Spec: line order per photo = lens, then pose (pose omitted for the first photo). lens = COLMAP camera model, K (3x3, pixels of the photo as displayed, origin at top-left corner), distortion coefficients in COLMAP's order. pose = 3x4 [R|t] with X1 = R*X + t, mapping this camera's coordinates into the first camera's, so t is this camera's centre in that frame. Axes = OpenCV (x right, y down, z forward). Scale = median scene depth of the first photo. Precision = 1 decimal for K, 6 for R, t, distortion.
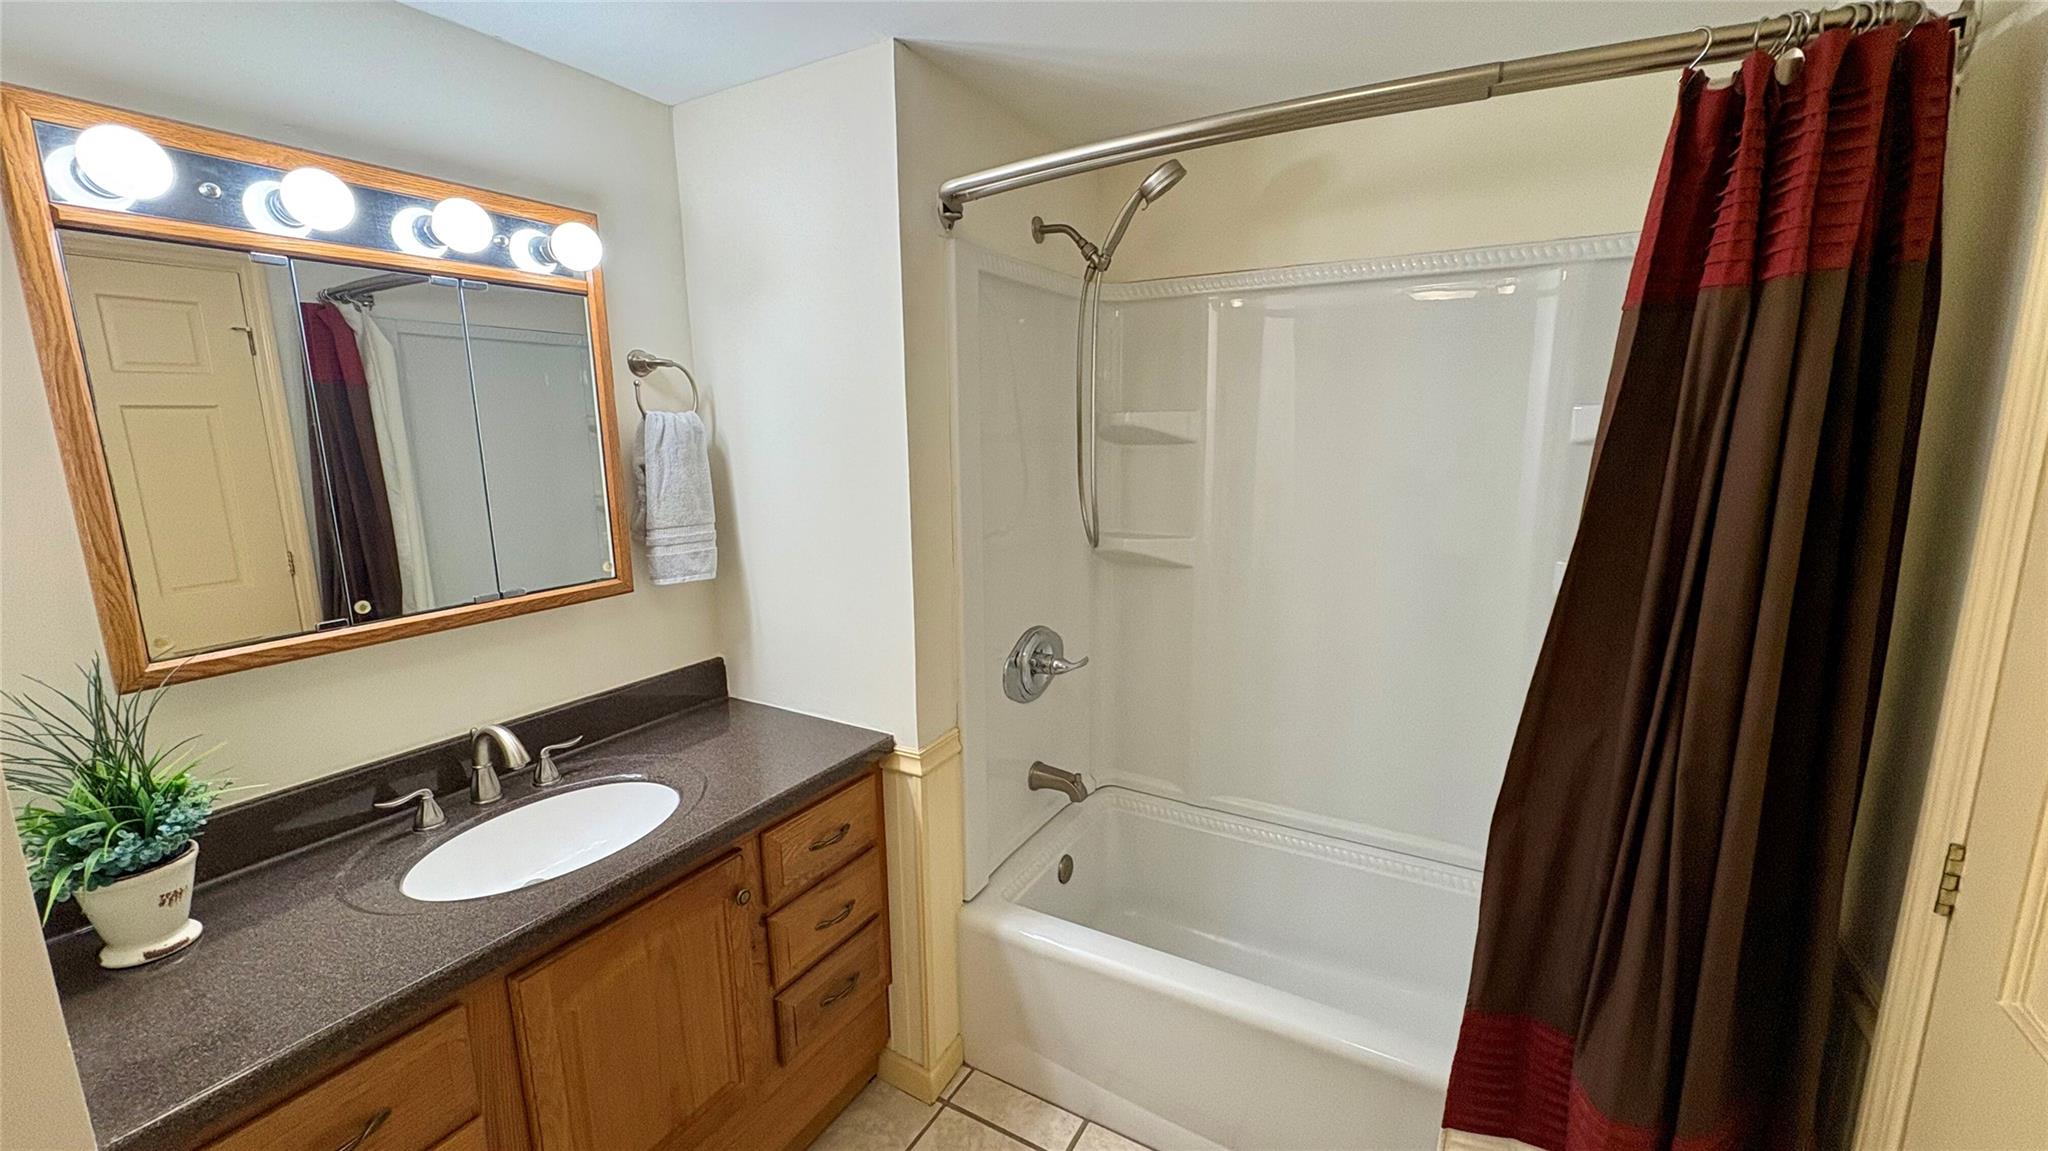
lens RADIAL K [[818.5, 0, 1021.8], [0, 818.5, 573.7], [0, 0, 1]] dist [-0.000048, 0.000964]
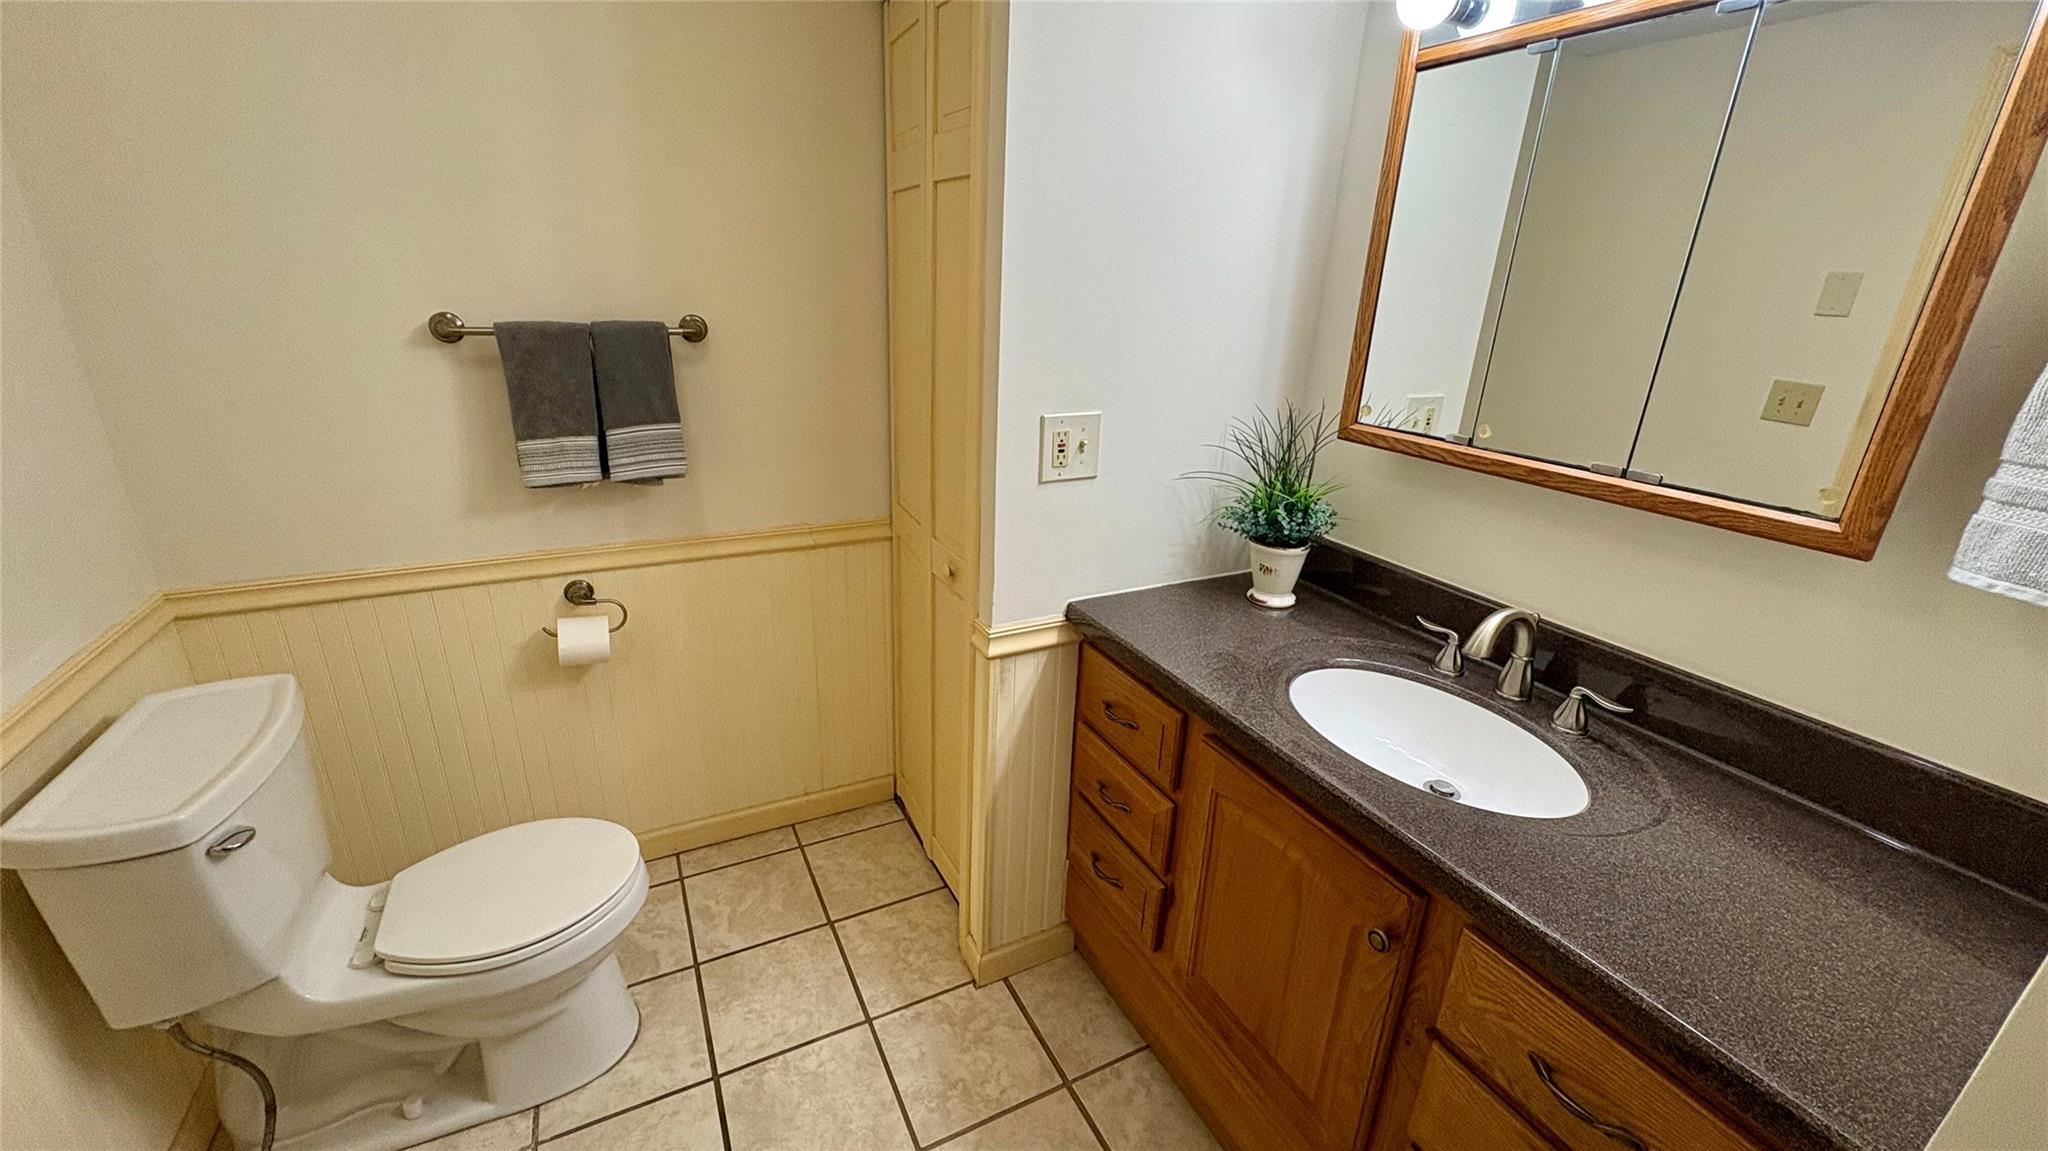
lens RADIAL K [[818.5, 0, 1021.8], [0, 818.5, 573.7], [0, 0, 1]] dist [-0.000048, 0.000964]
pose [[-0.542133, 0.267911, -0.796439, 0.274698], [-0.192530, 0.882994, 0.428081, -0.104732], [0.817939, 0.385415, -0.427119, 0.897368]]
